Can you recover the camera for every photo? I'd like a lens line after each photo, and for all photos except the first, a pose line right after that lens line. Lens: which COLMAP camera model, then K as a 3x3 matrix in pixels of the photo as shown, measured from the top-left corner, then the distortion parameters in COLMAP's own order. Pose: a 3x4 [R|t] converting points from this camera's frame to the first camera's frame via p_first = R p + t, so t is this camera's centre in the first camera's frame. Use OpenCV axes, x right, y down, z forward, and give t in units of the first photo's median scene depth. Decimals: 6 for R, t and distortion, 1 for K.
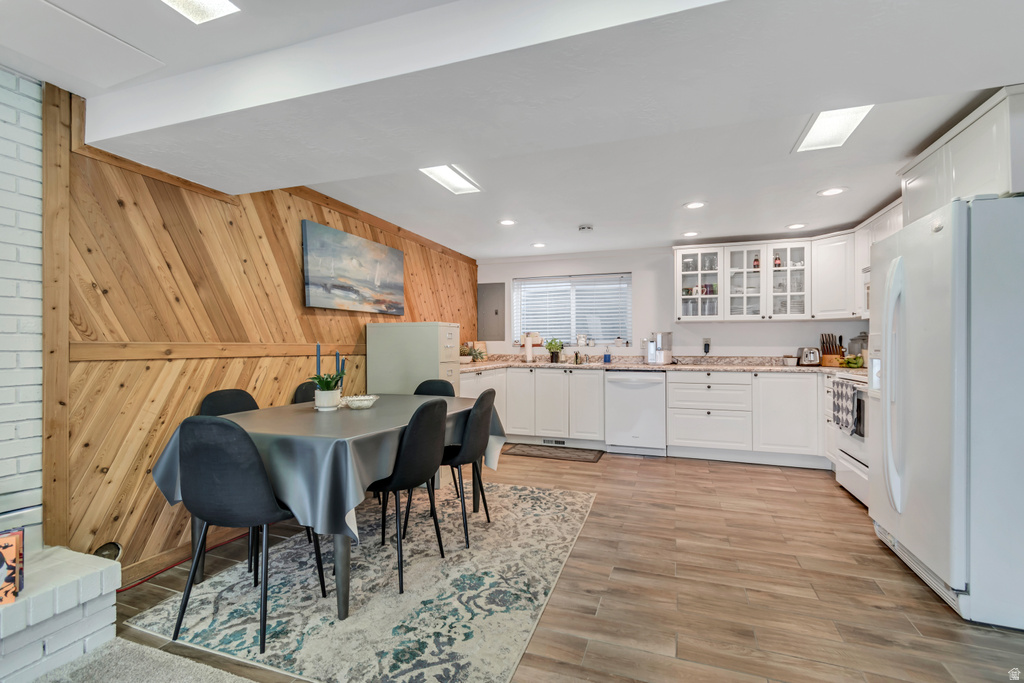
lens RADIAL K [[457.3, 0, 514.7], [0, 457.3, 342.5], [0, 0, 1]] dist [0.002098, 0.000005]
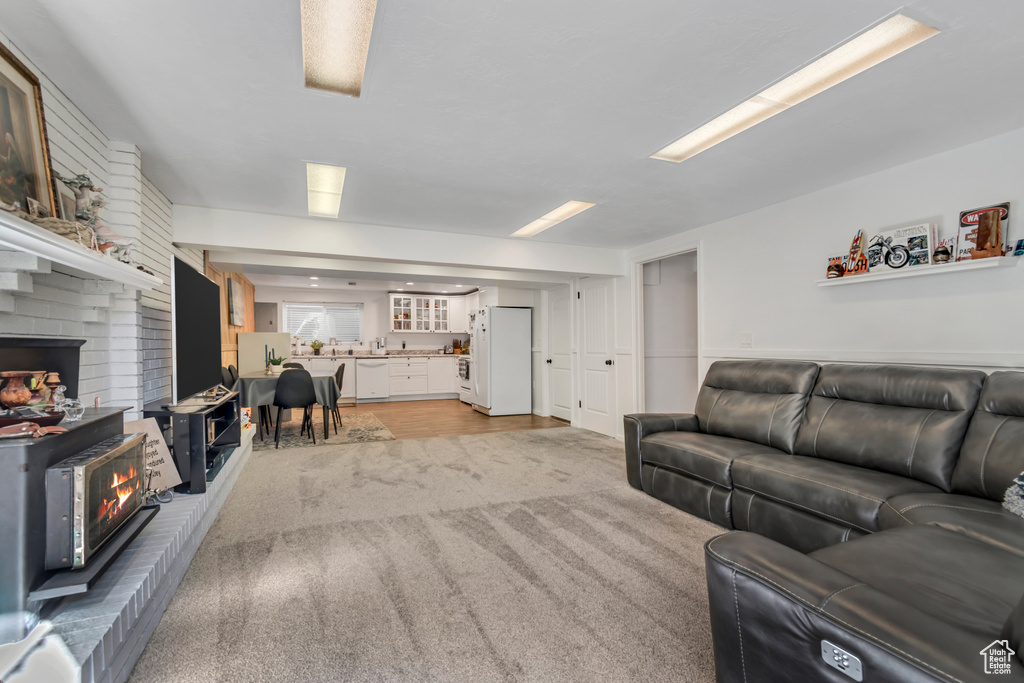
lens RADIAL K [[443.9, 0, 514.0], [0, 443.9, 361.5], [0, 0, 1]] dist [0.000916, 0.000012]
pose [[0.724886, -0.027268, 0.688329, -0.588550], [-0.003707, 0.999047, 0.043481, -0.006538], [-0.688859, -0.034071, 0.724094, -0.749079]]
